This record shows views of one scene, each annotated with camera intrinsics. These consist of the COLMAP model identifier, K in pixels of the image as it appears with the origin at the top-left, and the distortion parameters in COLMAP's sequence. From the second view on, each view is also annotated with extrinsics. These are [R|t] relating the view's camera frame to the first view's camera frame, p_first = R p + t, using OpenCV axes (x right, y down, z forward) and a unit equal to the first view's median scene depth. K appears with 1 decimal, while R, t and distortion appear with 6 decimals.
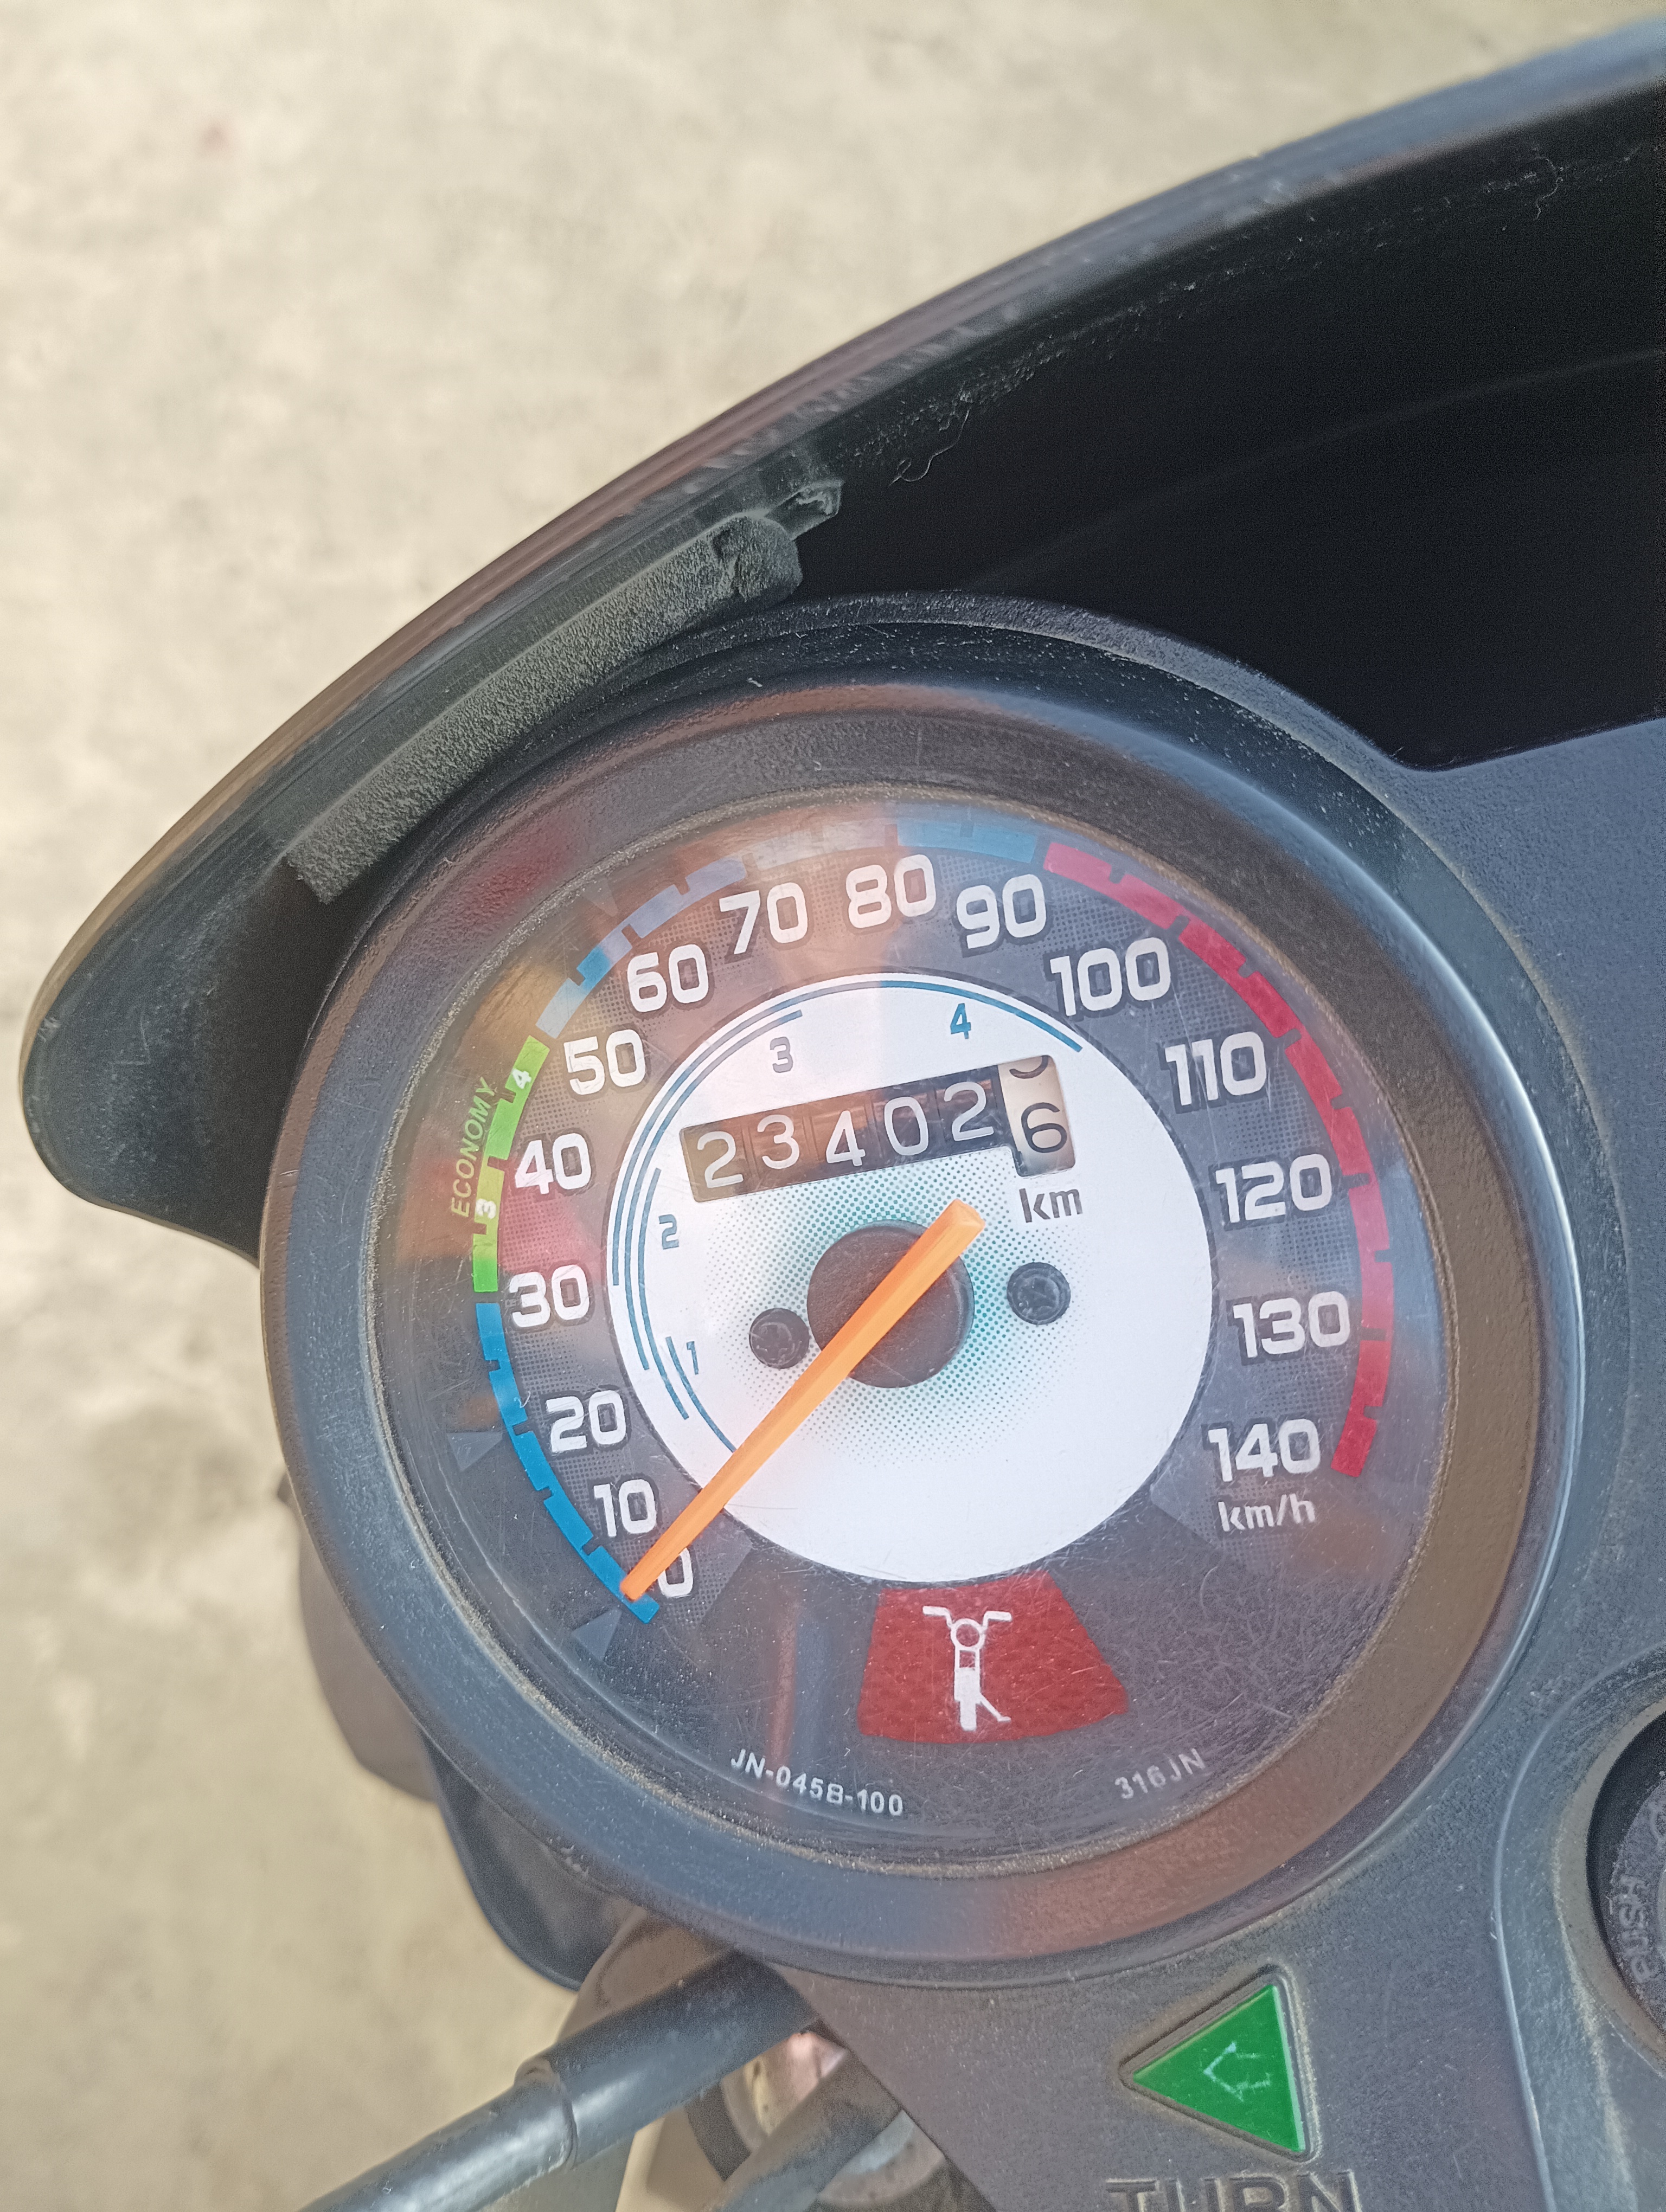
lens RADIAL K [[1805.2, 0, 791.9], [0, 1805.2, 1113.5], [0, 0, 1]] dist [0.088481, -0.258836]
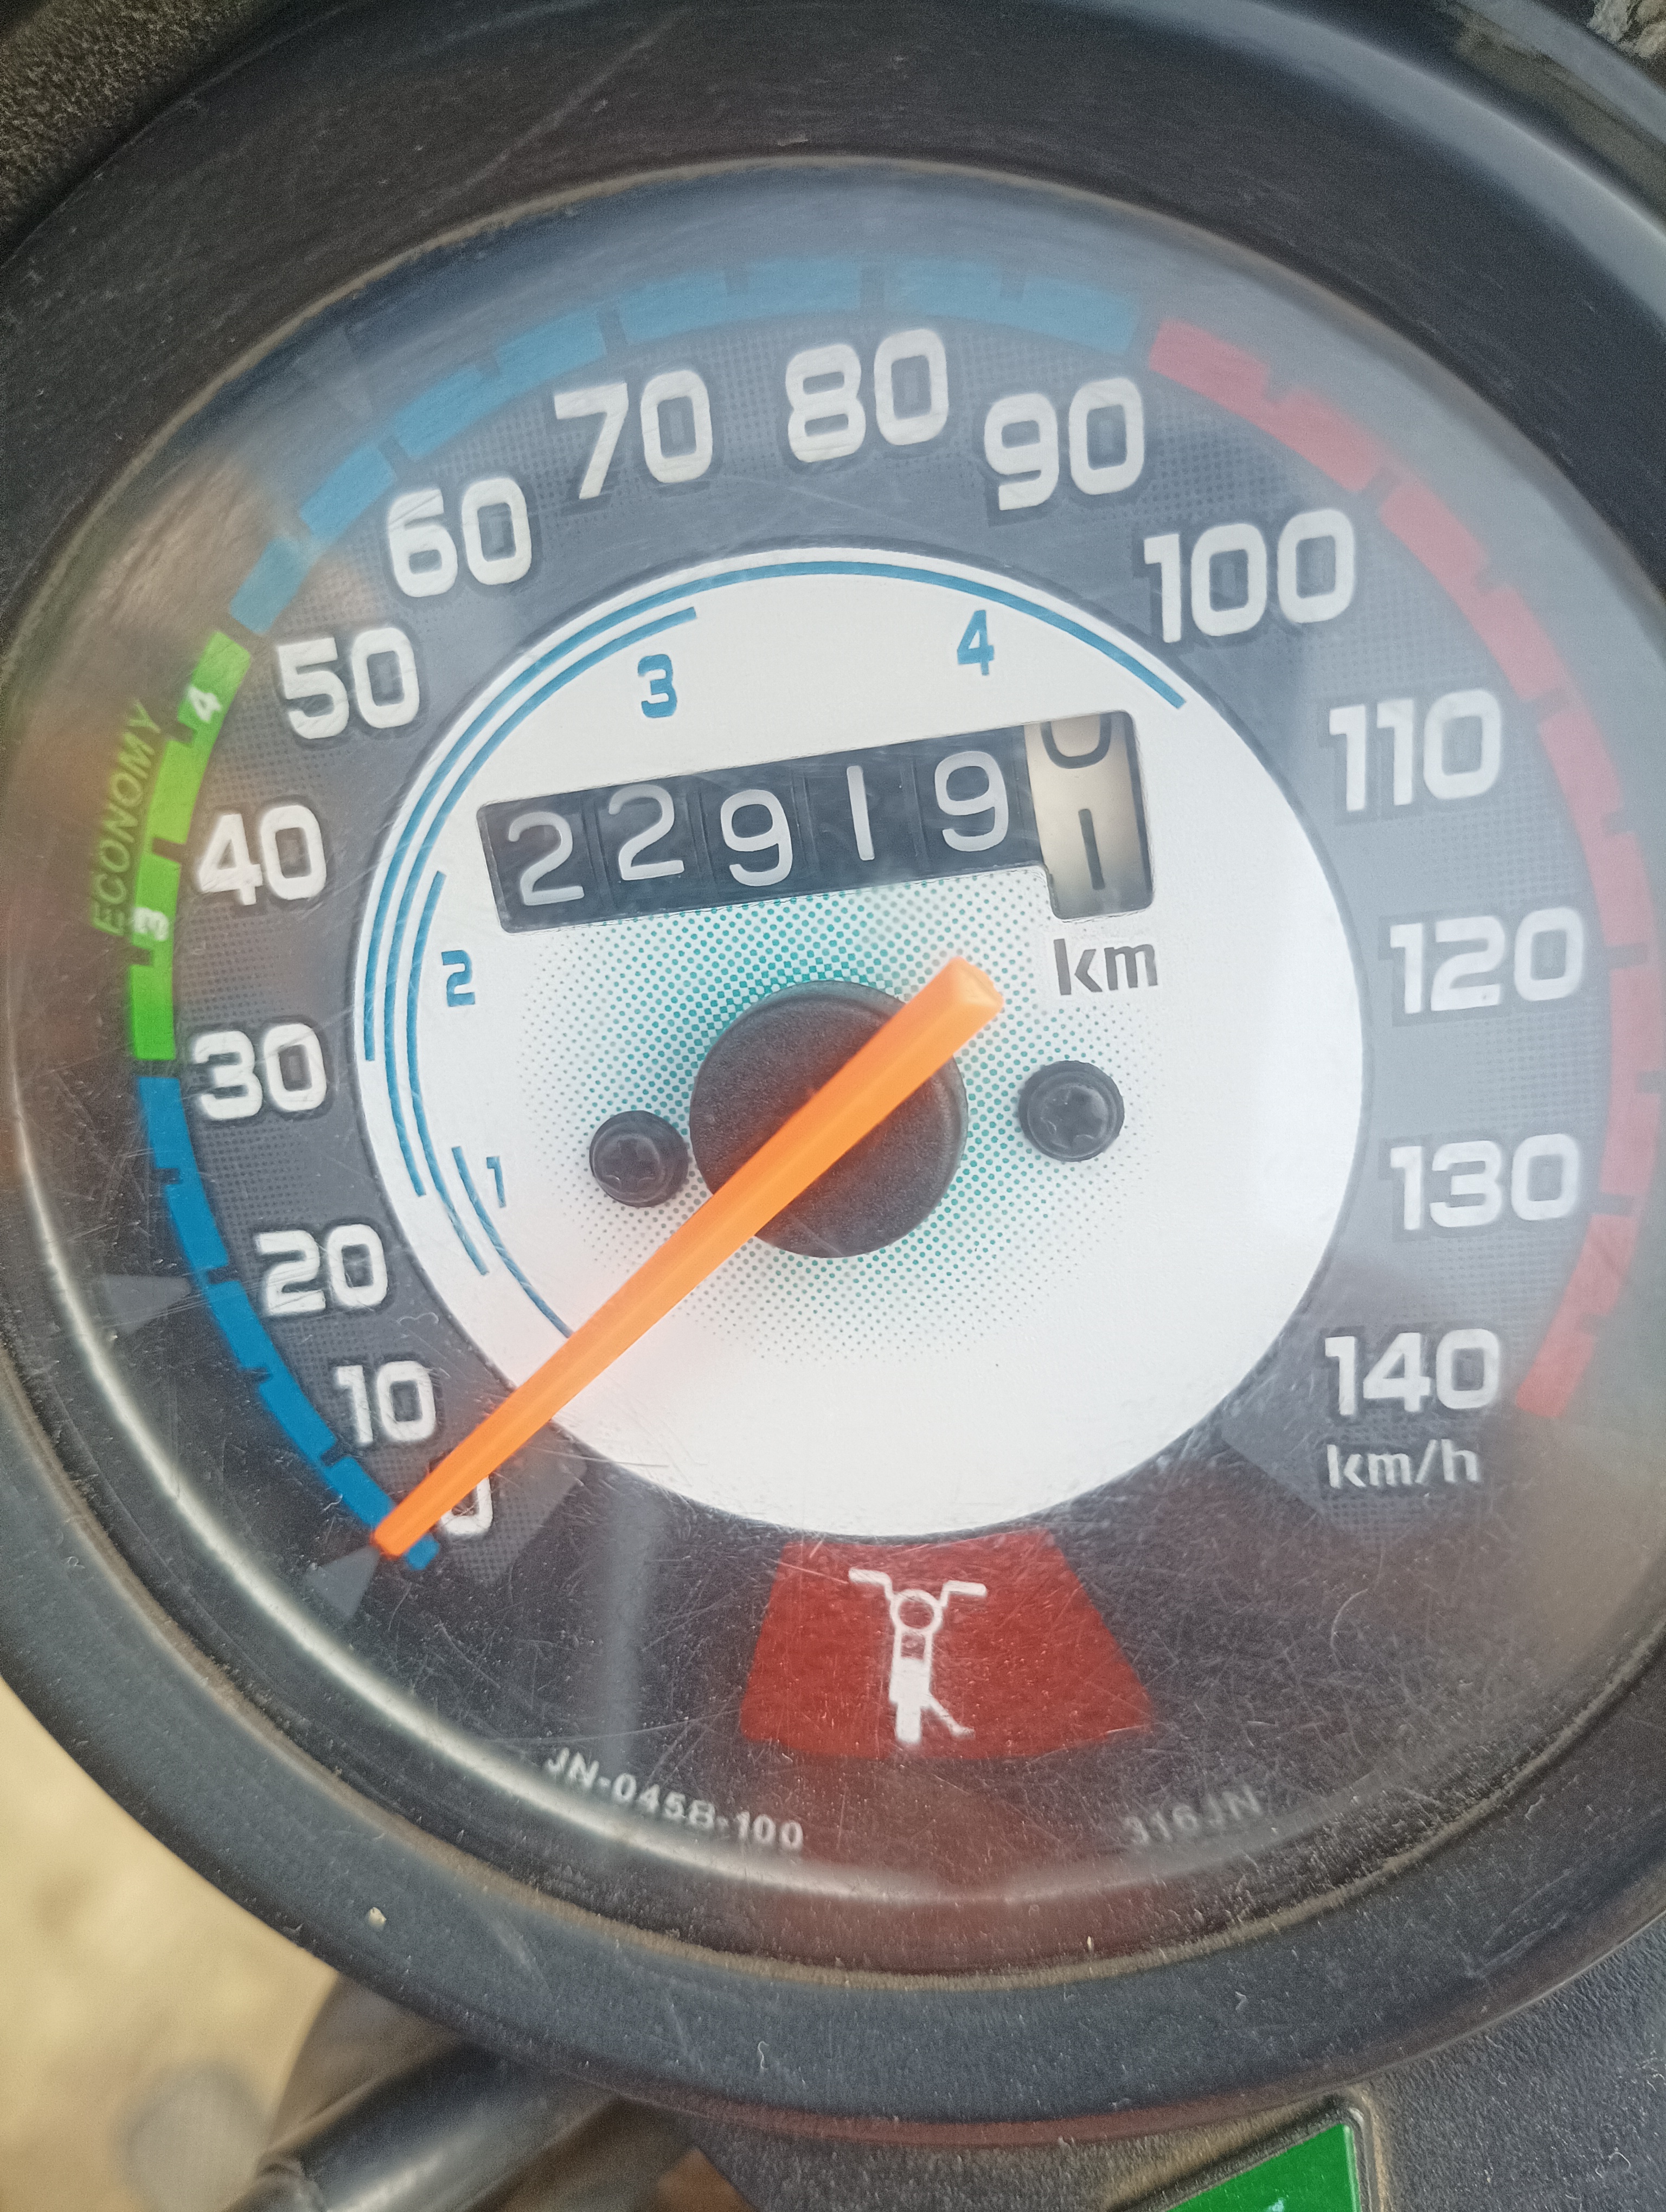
lens RADIAL K [[1814.7, 0, 827.0], [0, 1814.7, 1101.2], [0, 0, 1]] dist [0.057382, -0.259858]
pose [[0.993577, 0.028536, 0.109498, -0.011710], [-0.048593, 0.981510, 0.185138, -0.012479], [-0.102191, -0.189270, 0.976593, 0.399854]]
